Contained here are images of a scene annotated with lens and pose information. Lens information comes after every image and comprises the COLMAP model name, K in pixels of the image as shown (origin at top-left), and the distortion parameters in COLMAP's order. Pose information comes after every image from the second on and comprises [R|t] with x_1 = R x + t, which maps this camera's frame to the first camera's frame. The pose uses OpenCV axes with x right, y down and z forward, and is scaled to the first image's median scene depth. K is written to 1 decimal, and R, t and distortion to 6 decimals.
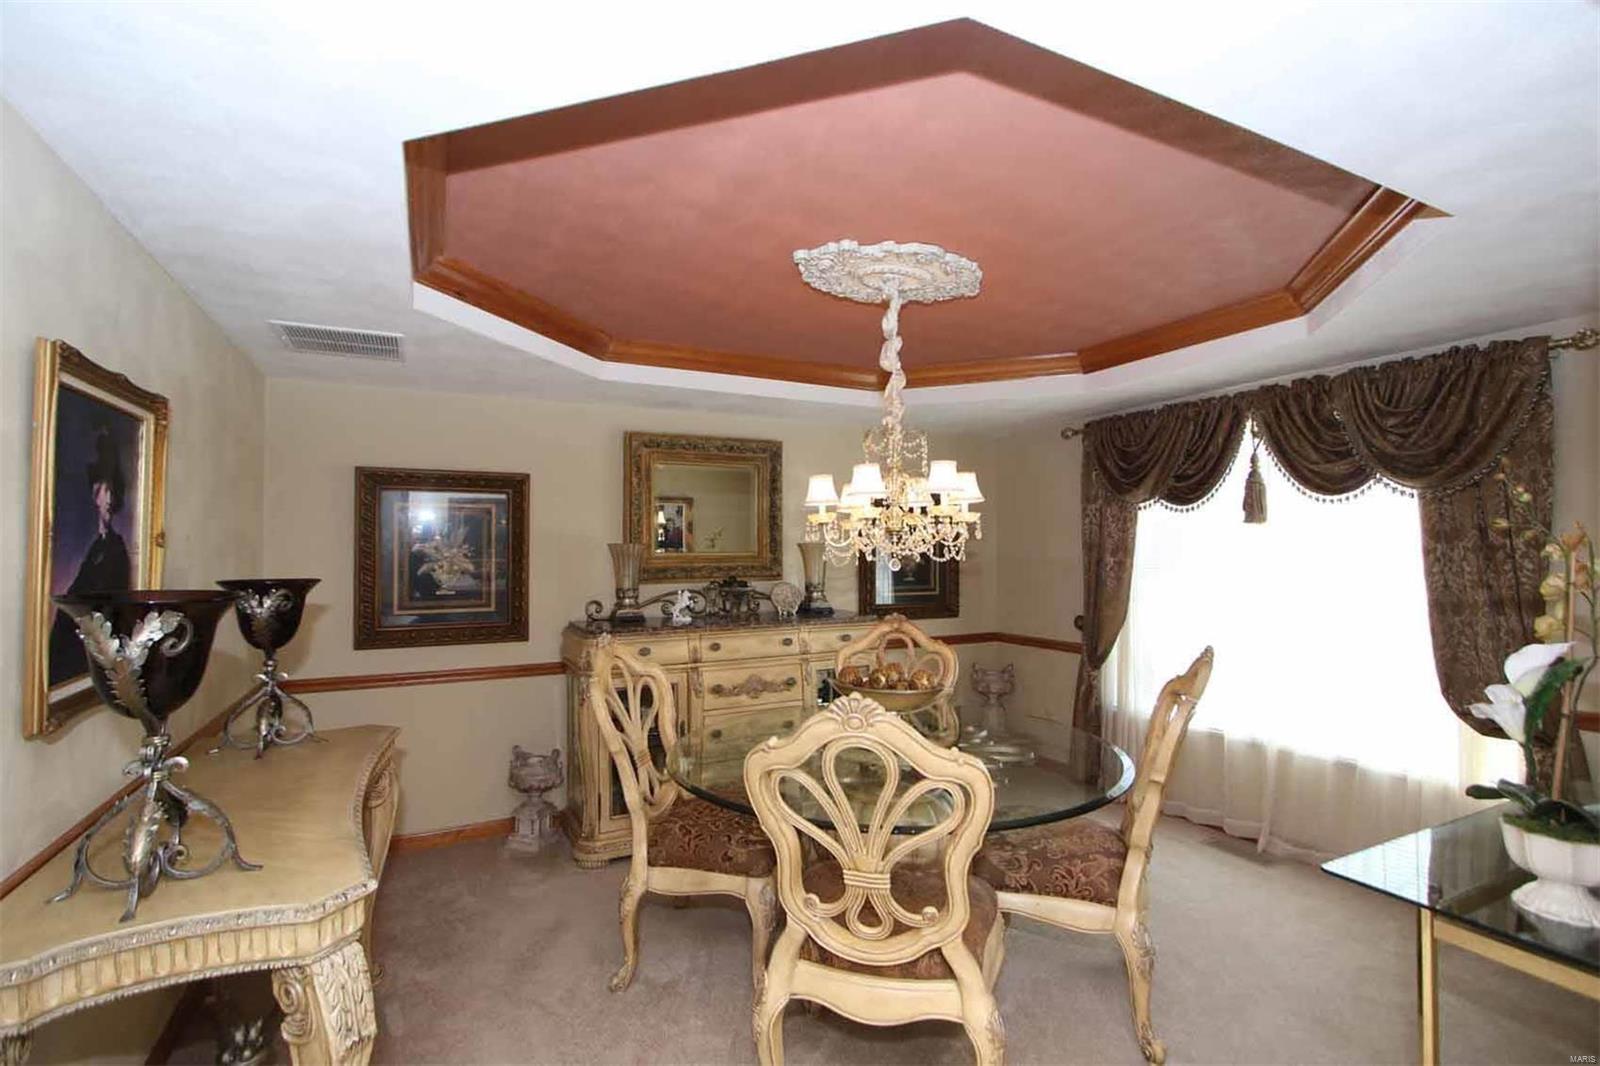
lens RADIAL K [[740.0, 0, 788.8], [0, 740.0, 534.8], [0, 0, 1]] dist [-0.003399, -0.000283]
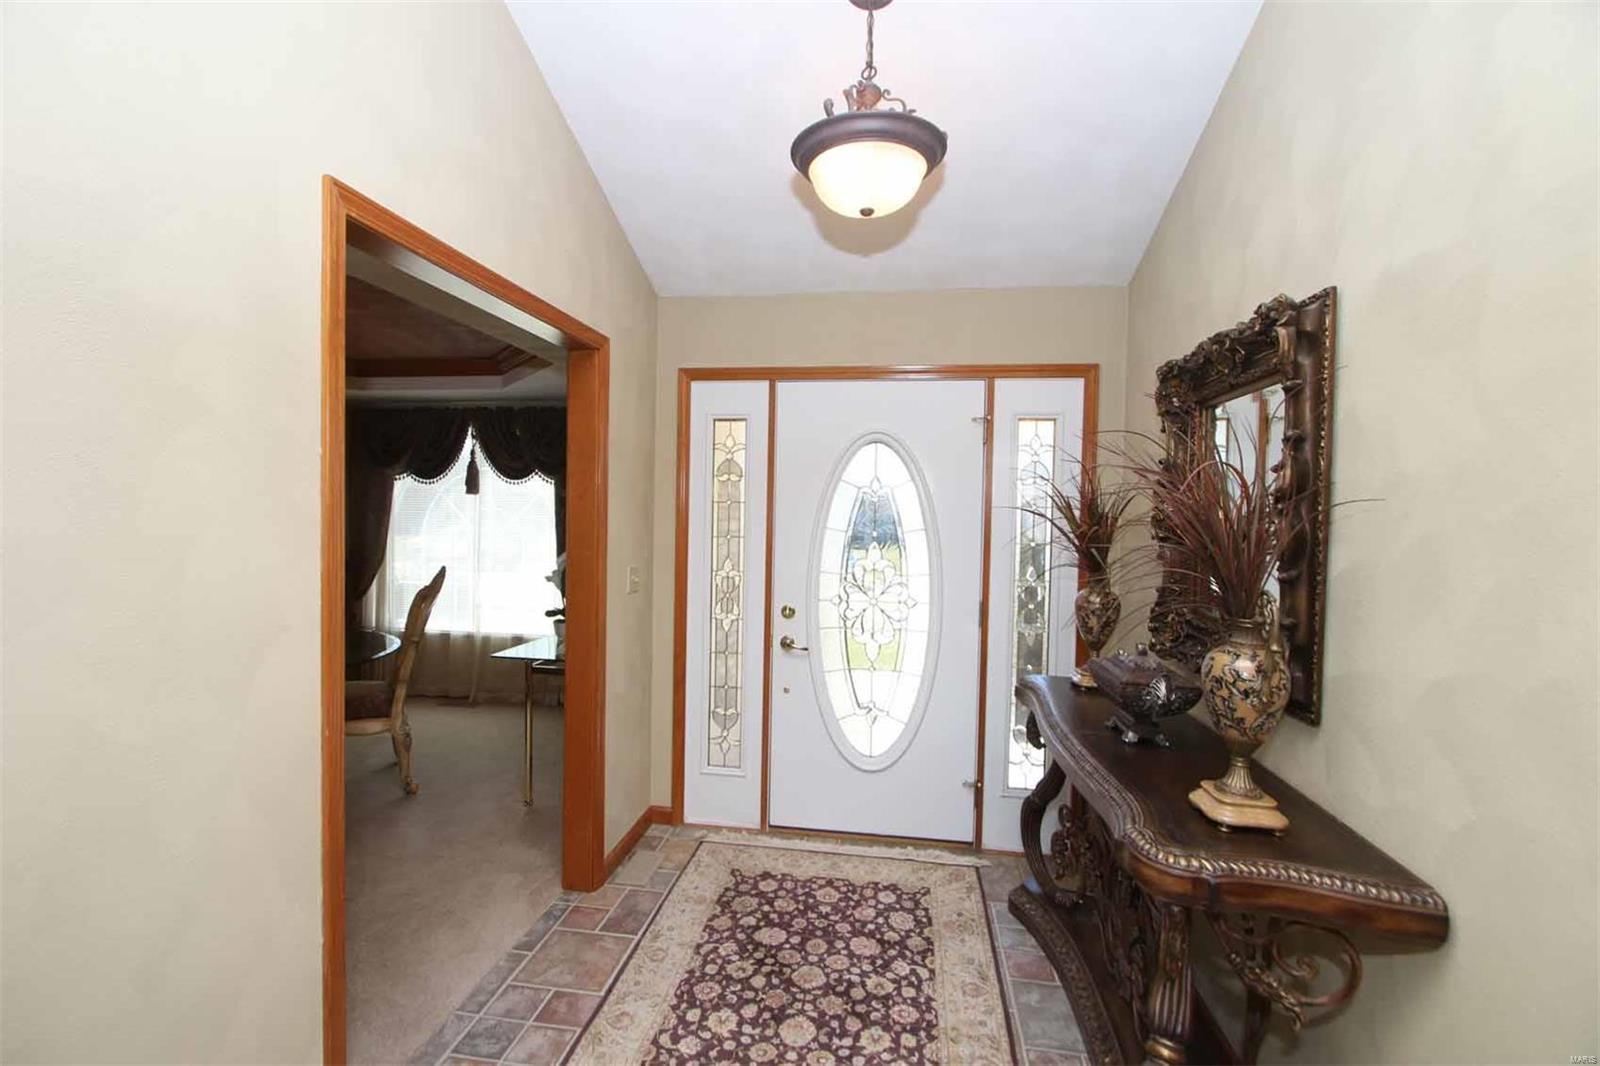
lens RADIAL K [[740.0, 0, 788.8], [0, 740.0, 534.8], [0, 0, 1]] dist [-0.003399, -0.000283]
pose [[0.573972, -0.005961, 0.818853, -0.258443], [-0.038688, 0.998659, 0.034389, -0.009856], [-0.817961, -0.051418, 0.572972, -0.435880]]
